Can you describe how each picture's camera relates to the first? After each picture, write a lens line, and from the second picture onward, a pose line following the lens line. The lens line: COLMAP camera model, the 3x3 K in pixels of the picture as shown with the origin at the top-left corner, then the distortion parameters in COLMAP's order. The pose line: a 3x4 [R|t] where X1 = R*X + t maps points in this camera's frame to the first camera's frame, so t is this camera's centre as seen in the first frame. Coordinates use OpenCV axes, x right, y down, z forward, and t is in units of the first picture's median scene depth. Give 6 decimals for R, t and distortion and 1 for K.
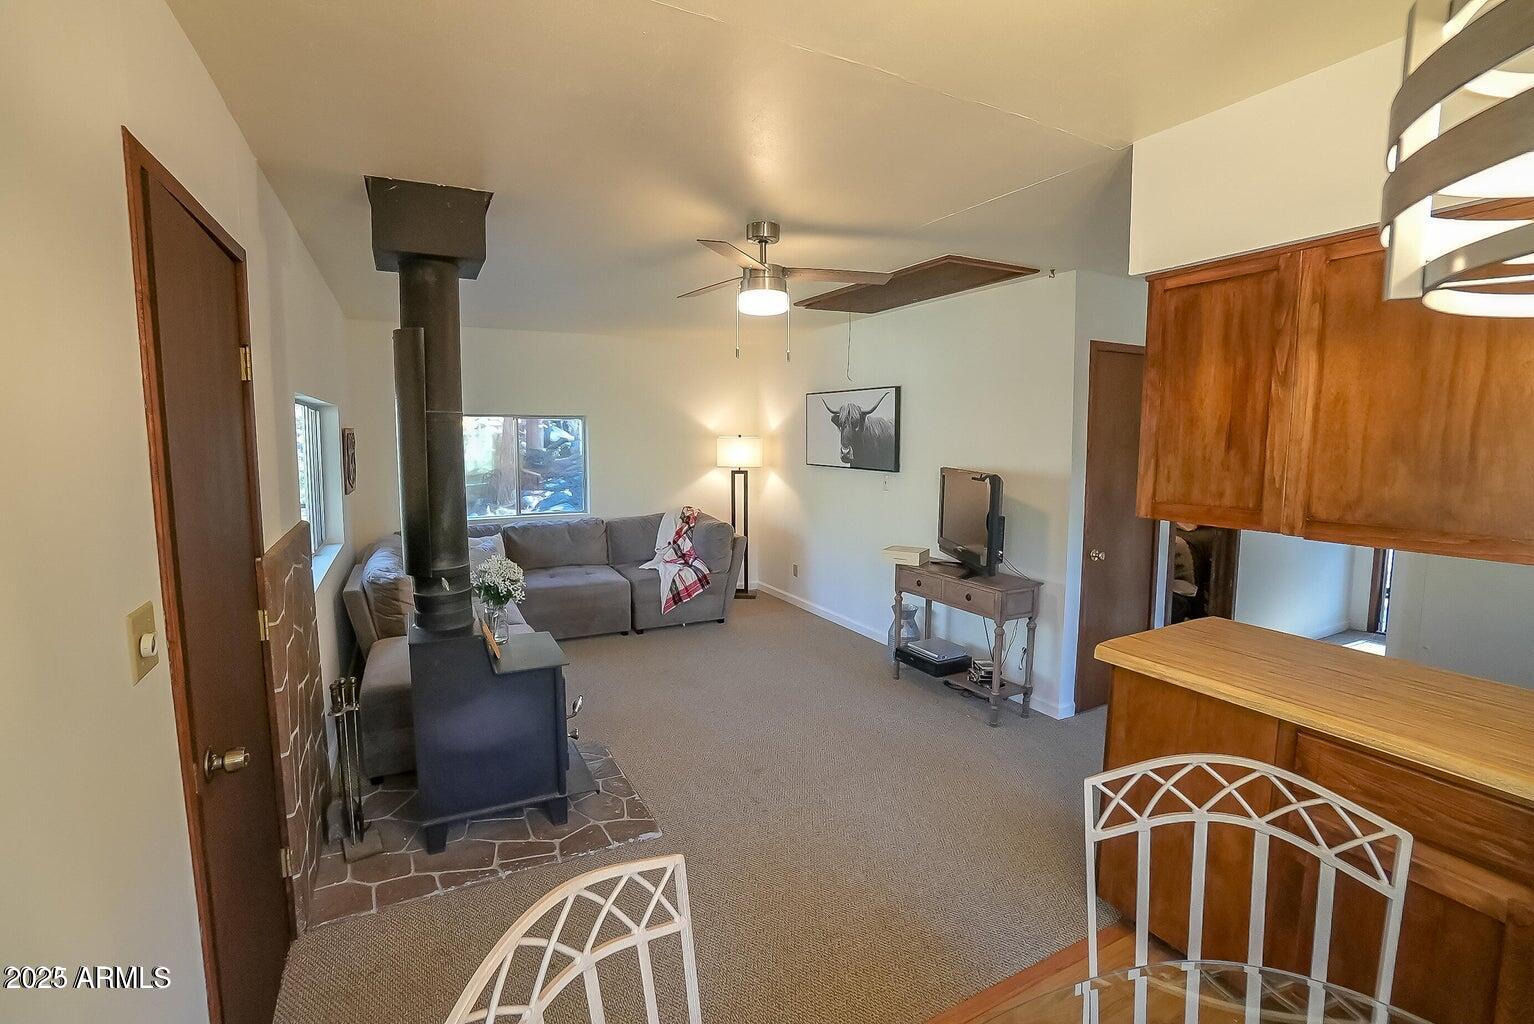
lens RADIAL K [[678.7, 0, 754.6], [0, 678.7, 496.6], [0, 0, 1]] dist [-0.034463, -0.000112]
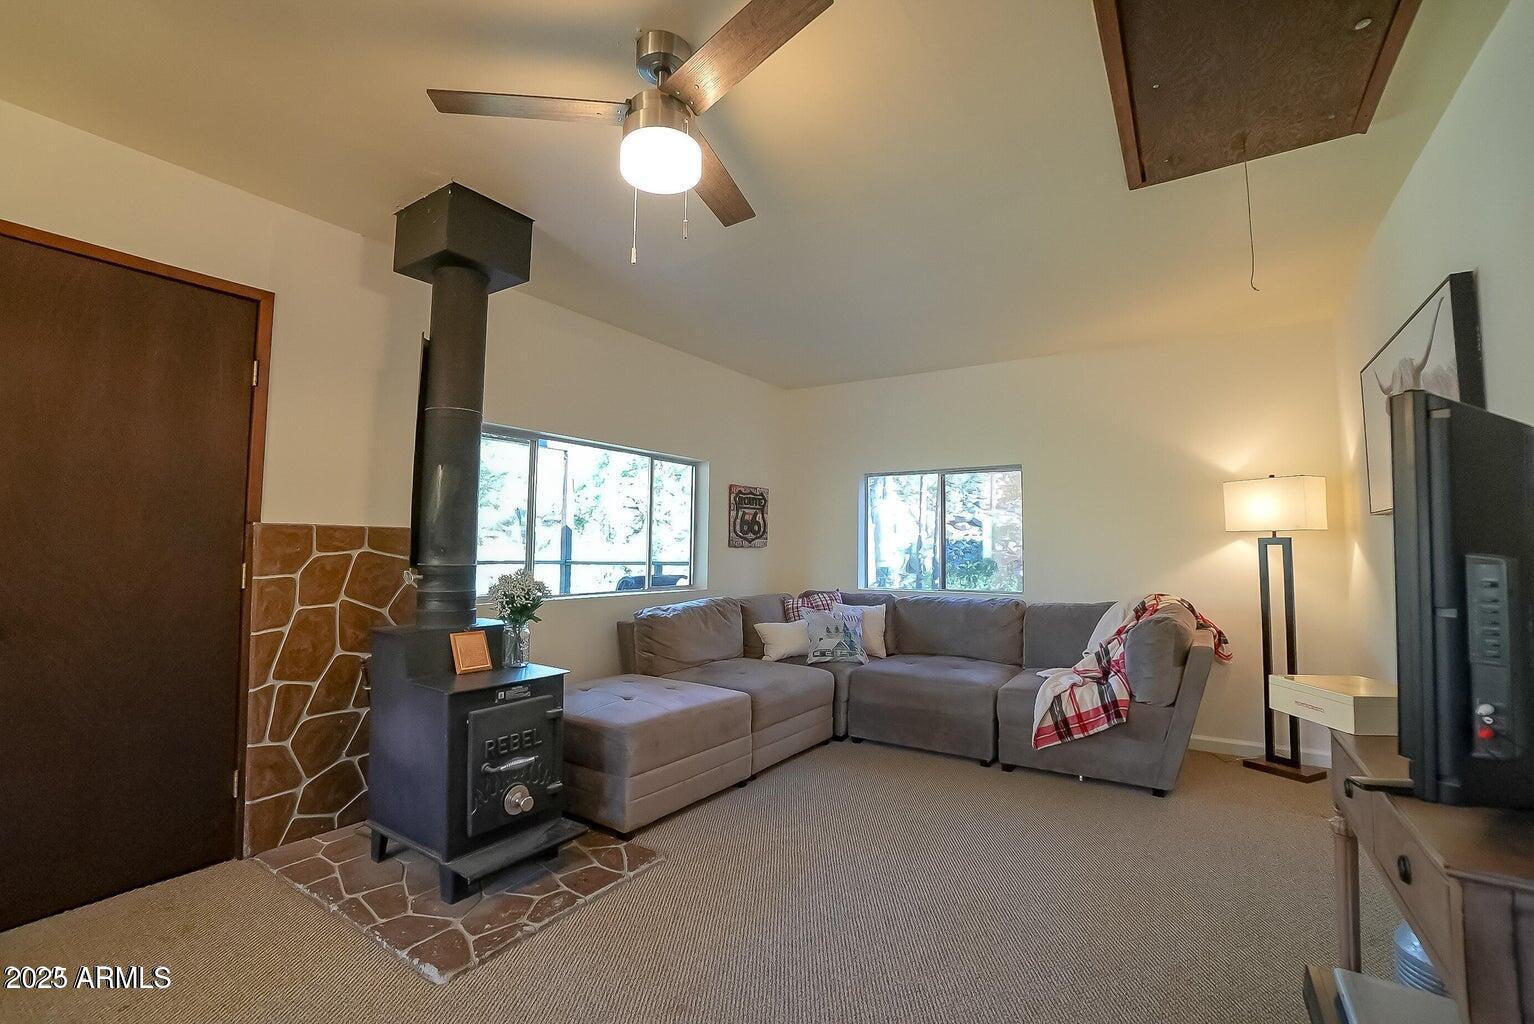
lens RADIAL K [[678.7, 0, 758.9], [0, 678.7, 509.0], [0, 0, 1]] dist [-0.034463, -0.000112]
pose [[0.498924, -0.050938, -0.865147, 0.287478], [-0.091554, 0.989587, -0.111064, 0.044339], [0.861796, 0.134620, 0.489065, 0.431399]]
